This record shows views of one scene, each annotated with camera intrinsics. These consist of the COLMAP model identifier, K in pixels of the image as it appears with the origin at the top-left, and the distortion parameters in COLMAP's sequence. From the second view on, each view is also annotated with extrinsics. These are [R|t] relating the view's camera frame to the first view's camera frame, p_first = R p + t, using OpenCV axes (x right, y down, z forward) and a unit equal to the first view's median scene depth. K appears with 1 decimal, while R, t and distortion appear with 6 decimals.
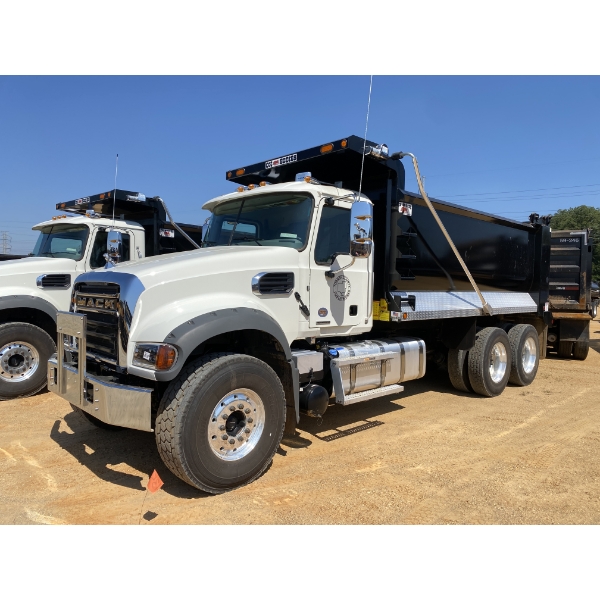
lens RADIAL K [[463.8, 0, 305.8], [0, 463.8, 292.3], [0, 0, 1]] dist [0.044767, 0.004629]
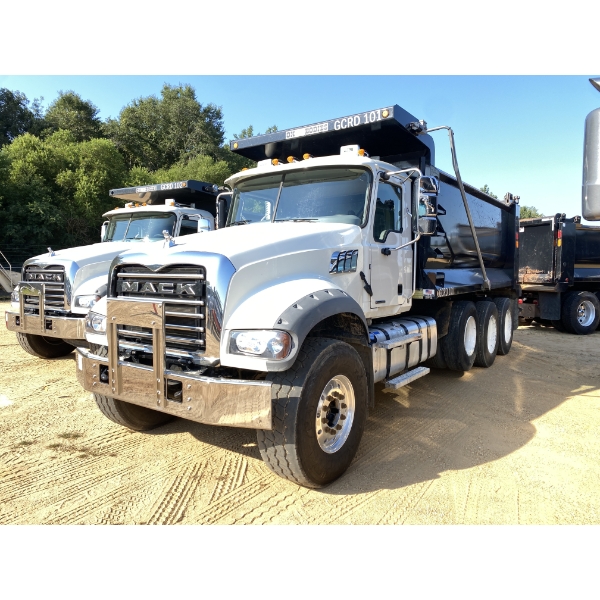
lens RADIAL K [[462.5, 0, 309.0], [0, 462.5, 289.4], [0, 0, 1]] dist [0.064604, -0.001753]
pose [[0.977677, -0.030535, 0.207881, -0.313932], [0.024199, 0.999164, 0.032956, 0.003321], [-0.208713, -0.027189, 0.977599, 0.086599]]
